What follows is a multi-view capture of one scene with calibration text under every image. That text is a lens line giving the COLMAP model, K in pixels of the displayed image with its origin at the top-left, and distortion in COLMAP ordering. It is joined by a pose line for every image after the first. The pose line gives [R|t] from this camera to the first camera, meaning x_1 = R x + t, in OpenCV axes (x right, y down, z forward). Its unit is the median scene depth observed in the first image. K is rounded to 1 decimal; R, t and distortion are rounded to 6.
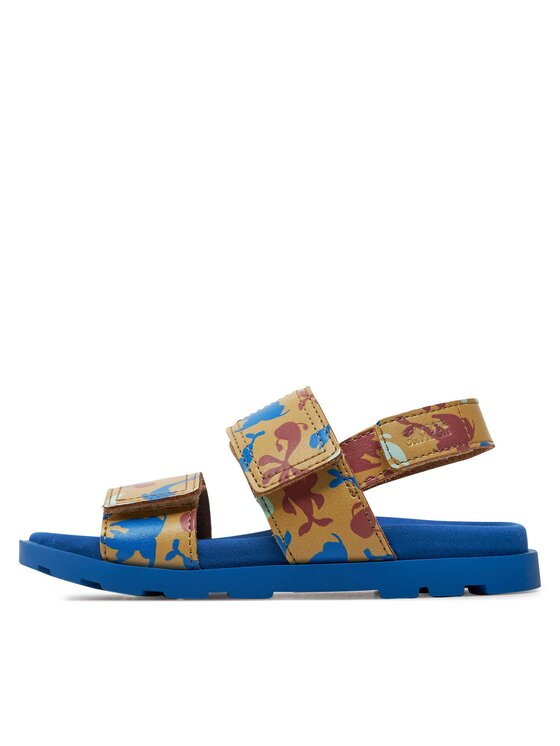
lens RADIAL K [[2175.1, 0, 279.3], [0, 2175.1, 372.1], [0, 0, 1]] dist [0.010240, 0.000000]
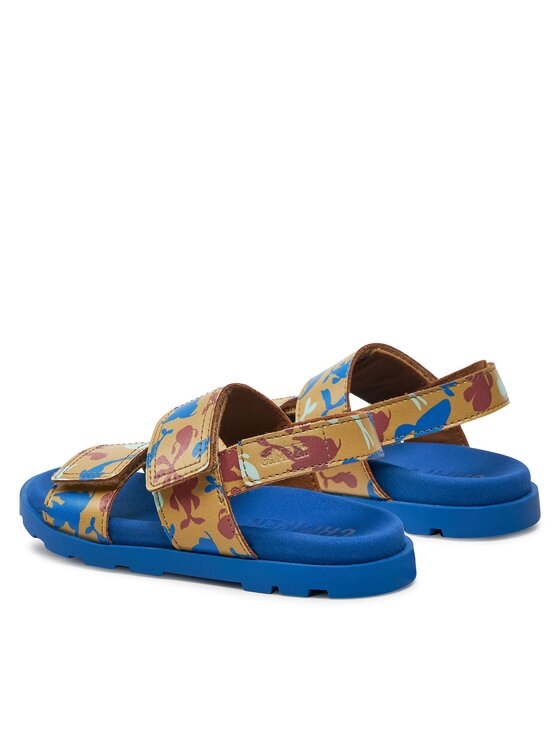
lens RADIAL K [[2175.1, 0, 280.2], [0, 2175.1, 373.9], [0, 0, 1]] dist [0.010240, 0.000000]
pose [[0.923025, 0.088874, -0.374333, 0.486554], [-0.007540, 0.976946, 0.213354, -0.254772], [0.384665, -0.194109, 0.902416, -0.016214]]
